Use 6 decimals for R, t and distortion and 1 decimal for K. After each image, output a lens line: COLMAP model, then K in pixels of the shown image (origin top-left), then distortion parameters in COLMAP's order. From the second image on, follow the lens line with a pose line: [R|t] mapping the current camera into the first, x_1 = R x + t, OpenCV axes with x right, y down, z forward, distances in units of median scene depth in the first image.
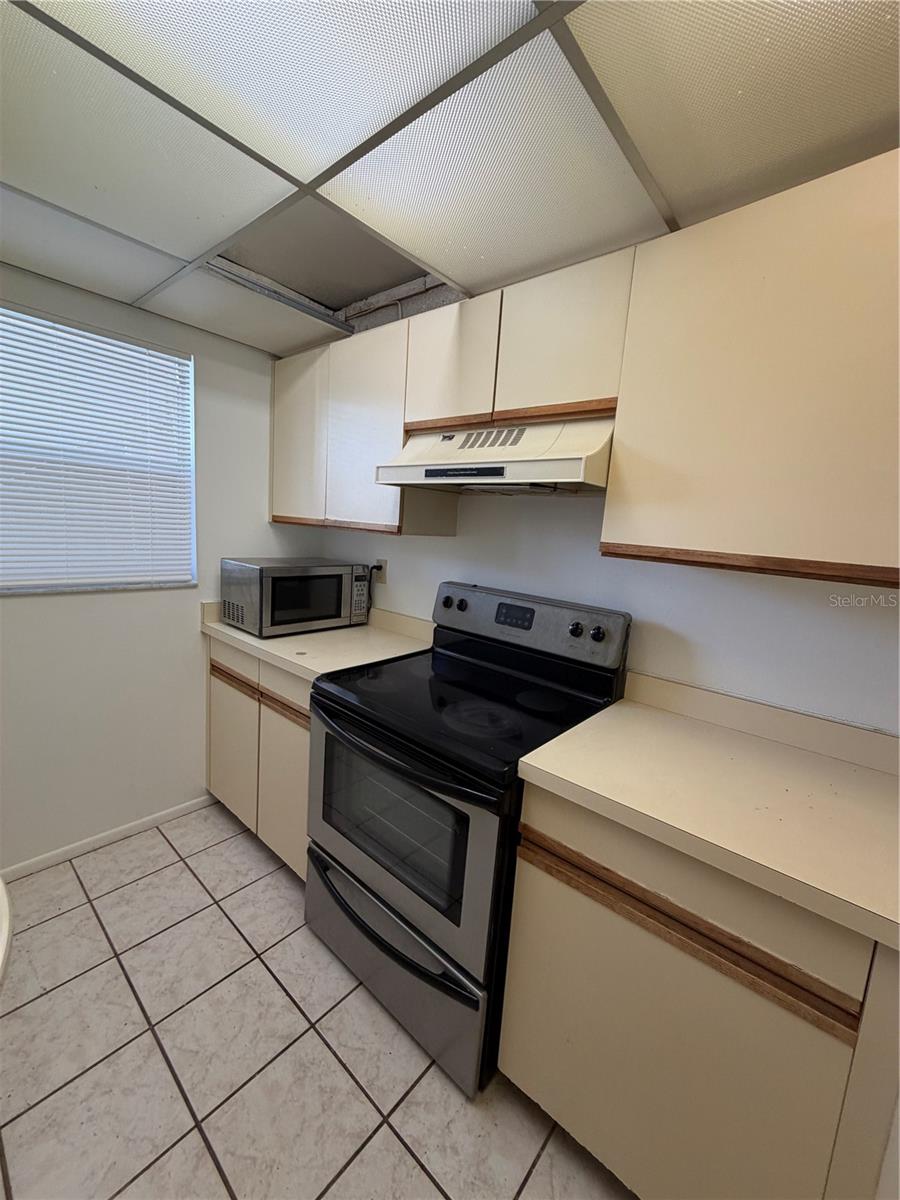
lens RADIAL K [[481.9, 0, 447.2], [0, 481.9, 594.5], [0, 0, 1]] dist [-0.000743, 0.000711]
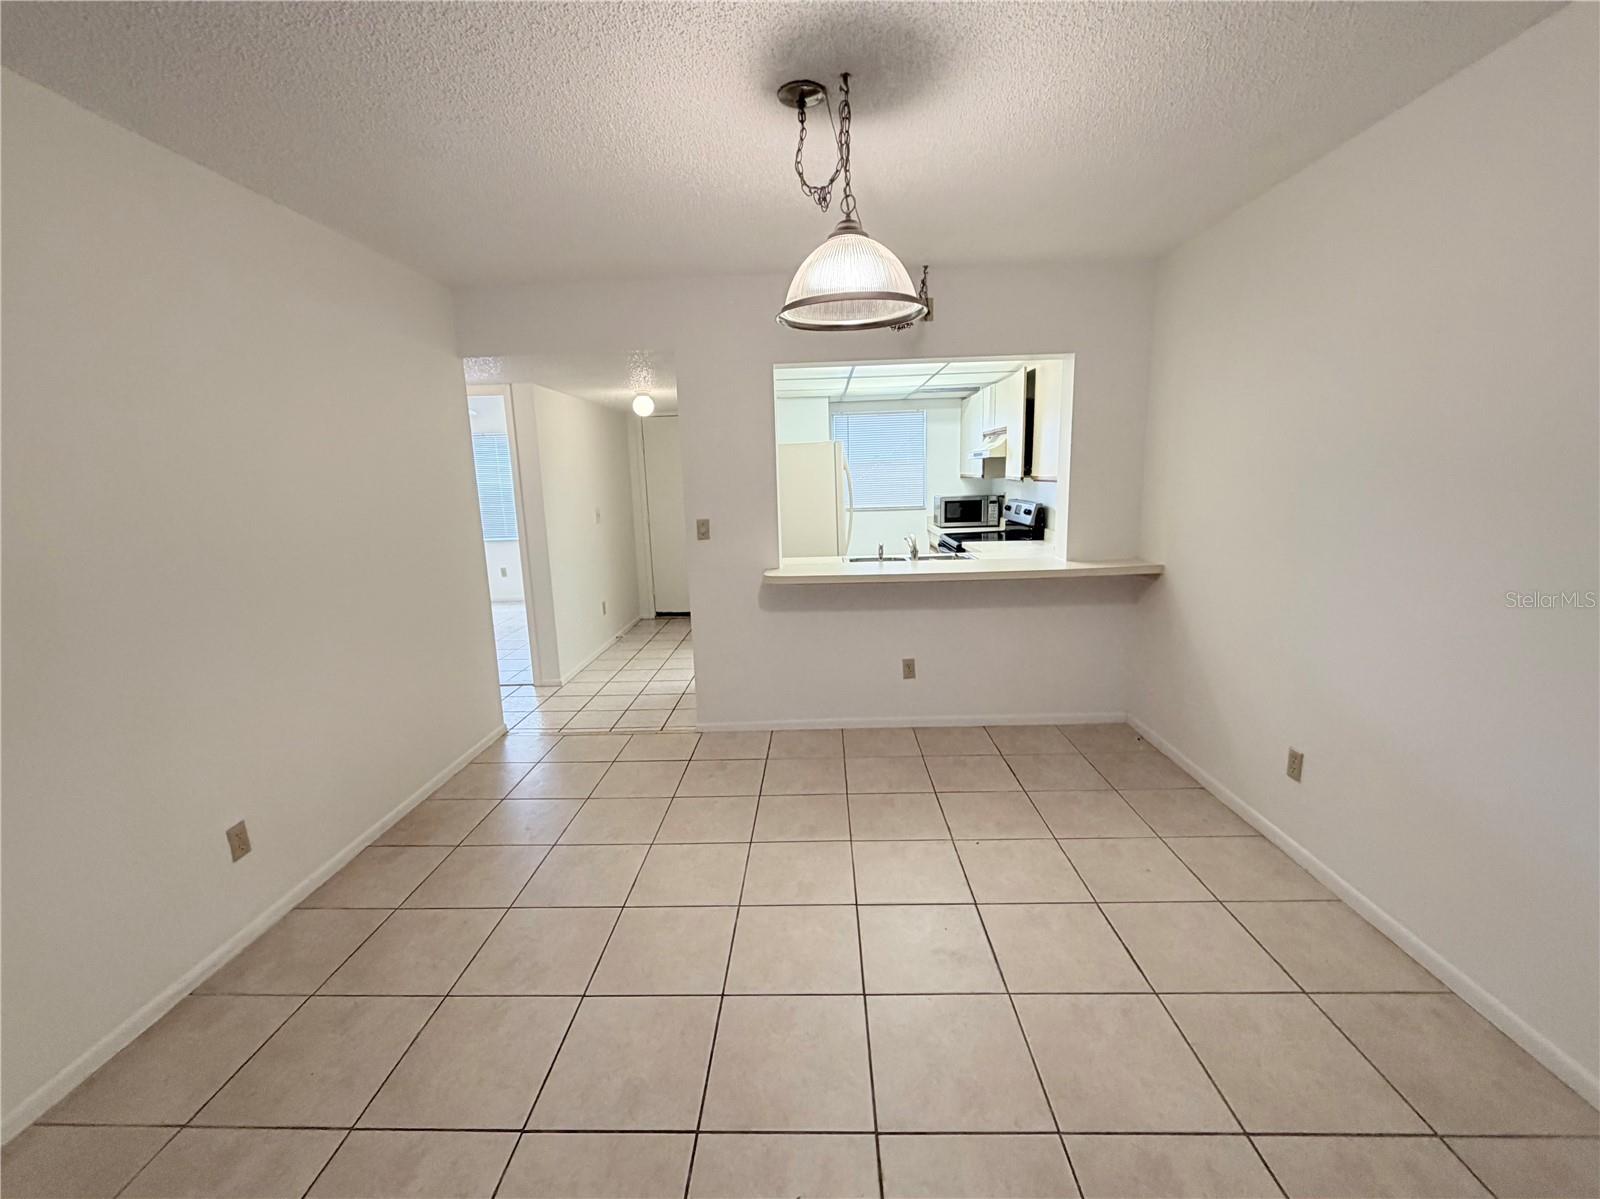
lens RADIAL K [[642.5, 0, 803.8], [0, 642.5, 595.3], [0, 0, 1]] dist [-0.000743, 0.000711]
pose [[0.632482, 0.057044, -0.772472, 2.148885], [-0.040793, 0.998354, 0.040324, 0.422779], [0.773500, 0.006008, 0.633767, -1.995061]]
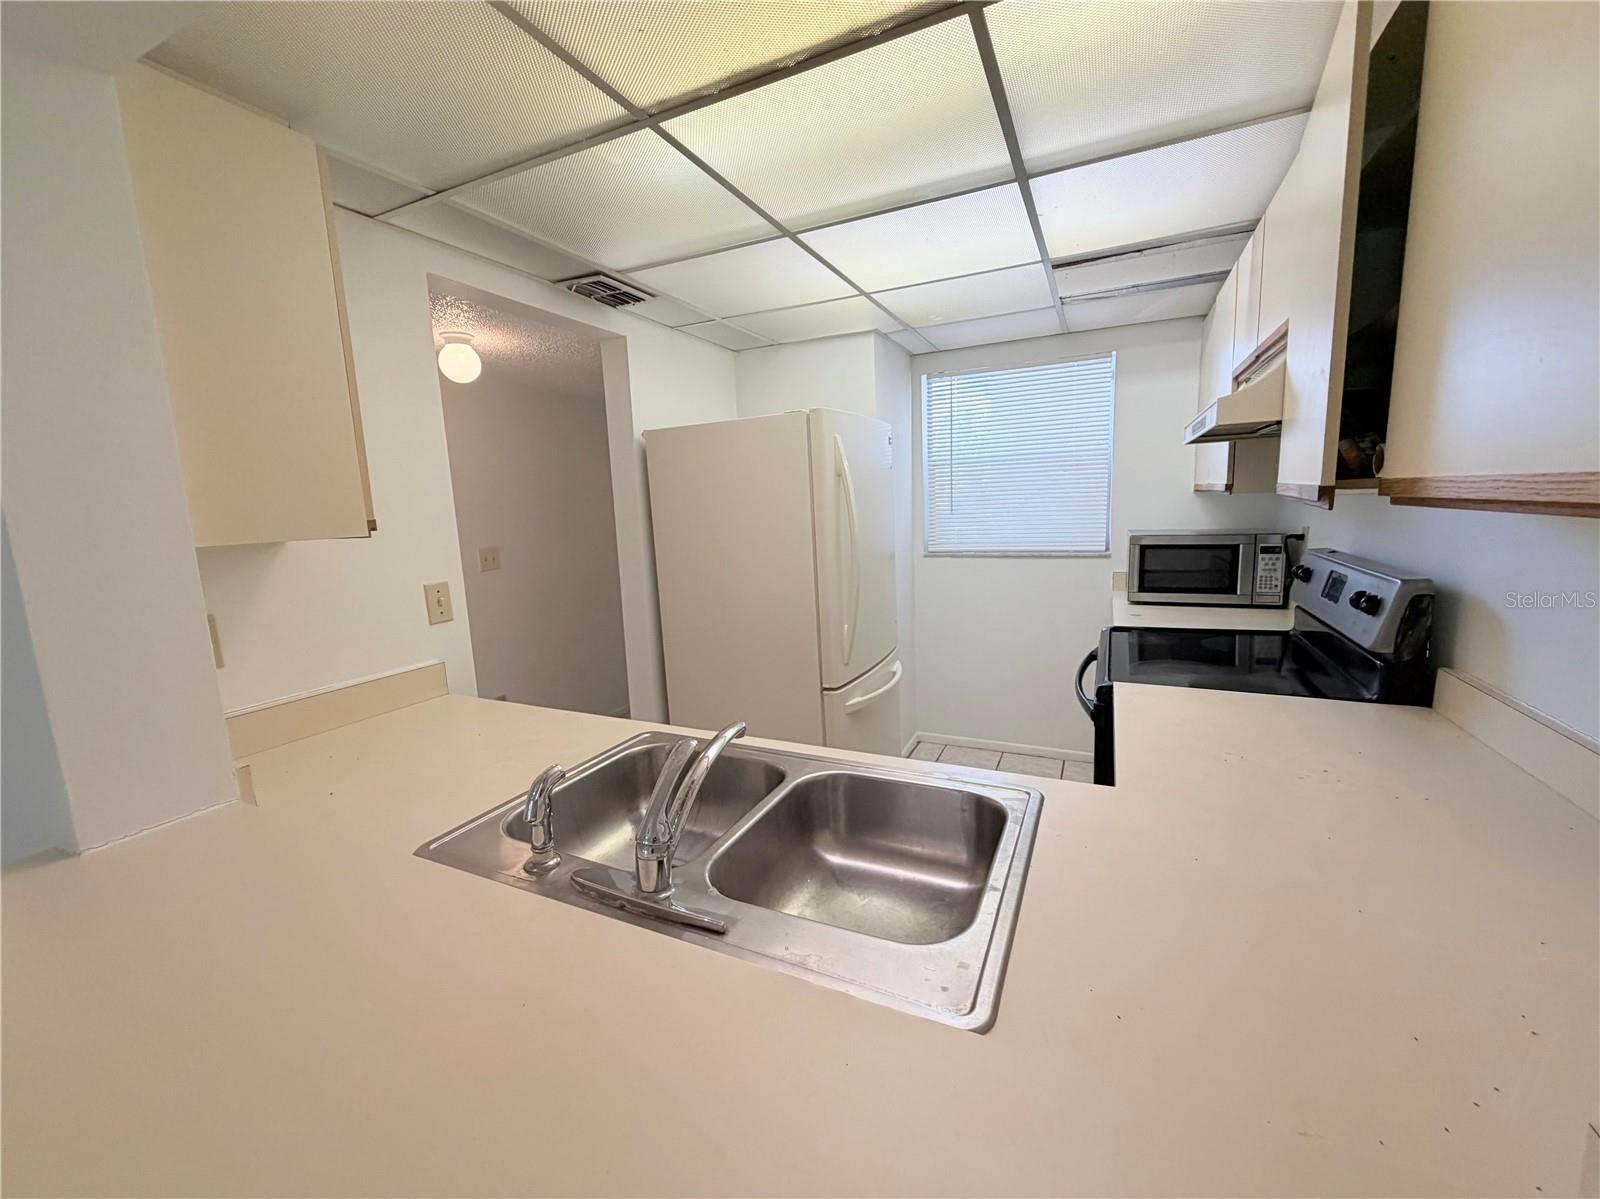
lens RADIAL K [[642.5, 0, 799.4], [0, 642.5, 607.0], [0, 0, 1]] dist [-0.000743, 0.000711]
pose [[0.272892, 0.076914, -0.958965, 1.016463], [-0.081083, 0.995091, 0.056738, 0.102558], [0.958622, 0.062273, 0.277789, -0.135615]]
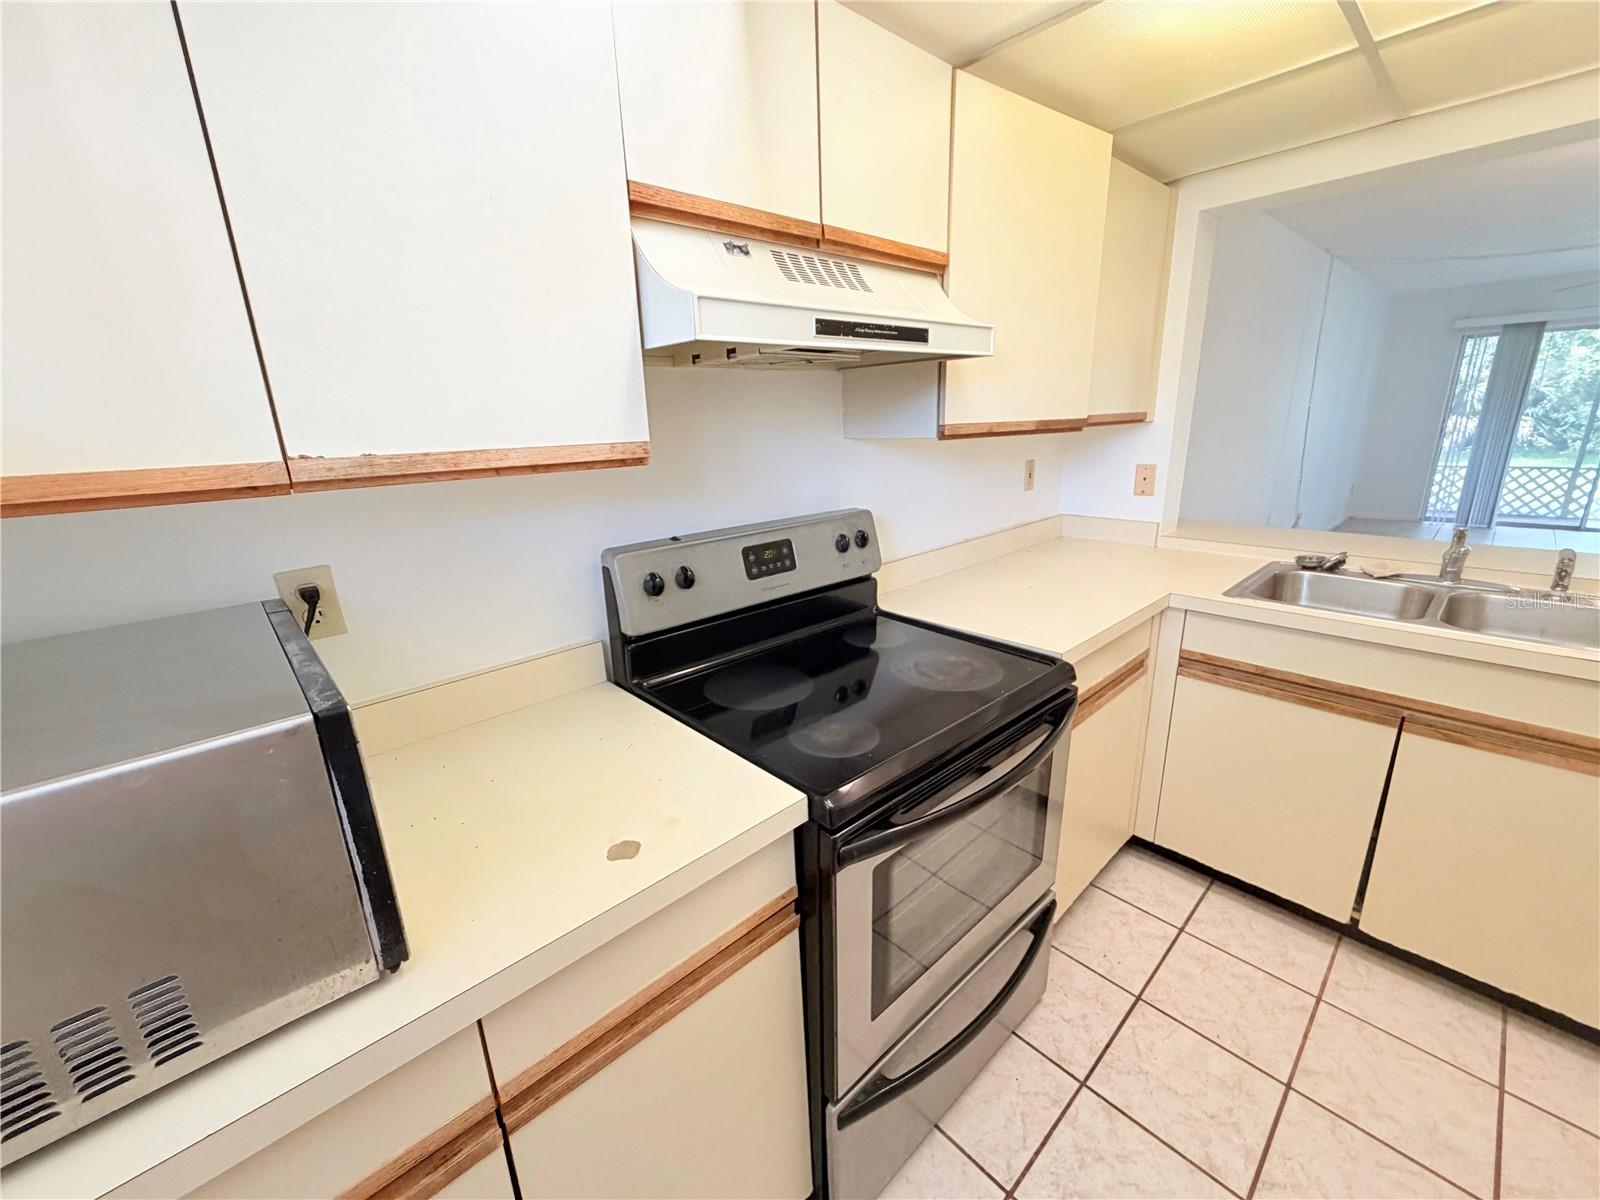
lens RADIAL K [[642.5, 0, 796.7], [0, 642.5, 600.4], [0, 0, 1]] dist [-0.000743, 0.000711]
pose [[0.105450, -0.342575, 0.933554, -0.772323], [0.186121, 0.928997, 0.319880, -0.196022], [-0.976852, 0.140022, 0.161723, 0.920956]]
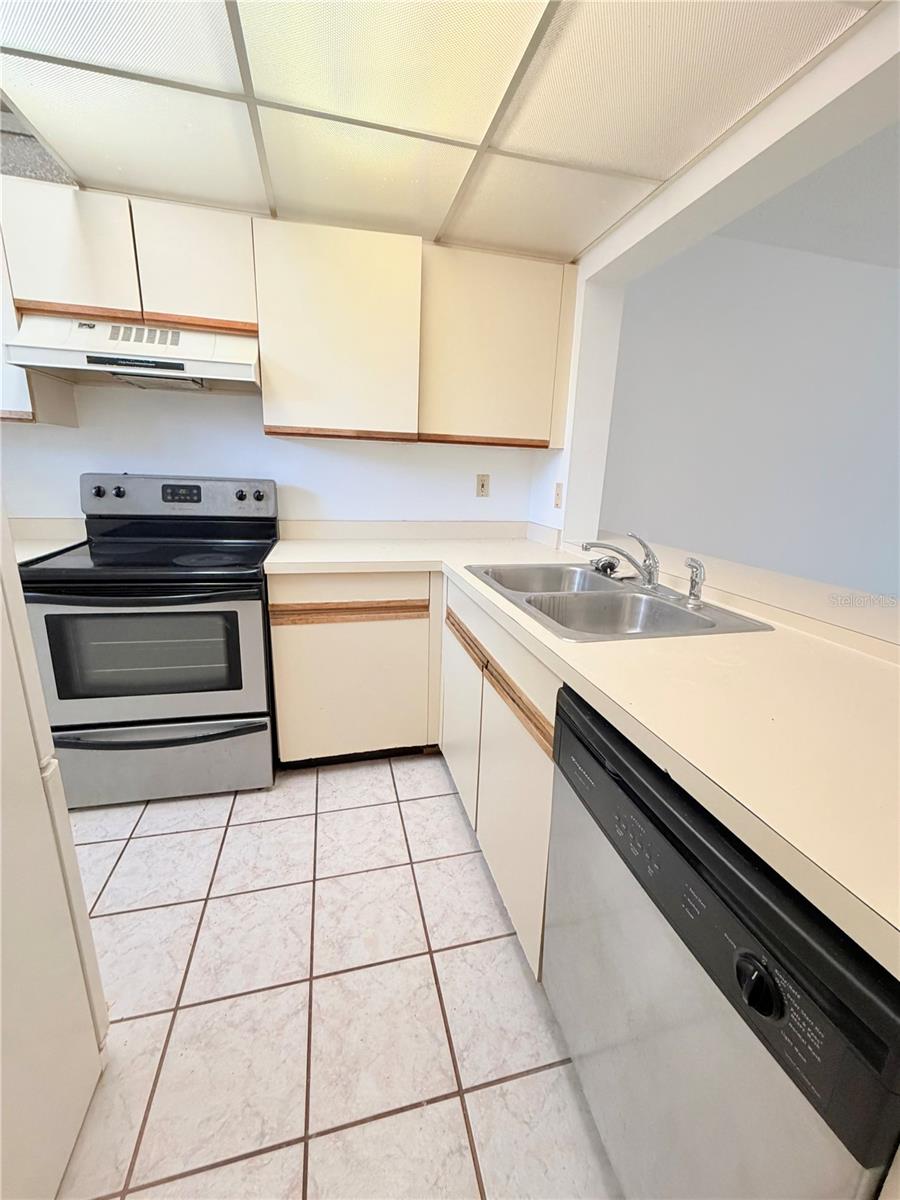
lens RADIAL K [[481.9, 0, 451.9], [0, 481.9, 598.3], [0, 0, 1]] dist [-0.000743, 0.000711]
pose [[0.570279, -0.255197, 0.780805, -0.547069], [0.122118, 0.966295, 0.226630, 0.120176], [-0.812323, -0.033892, 0.582222, -0.312065]]
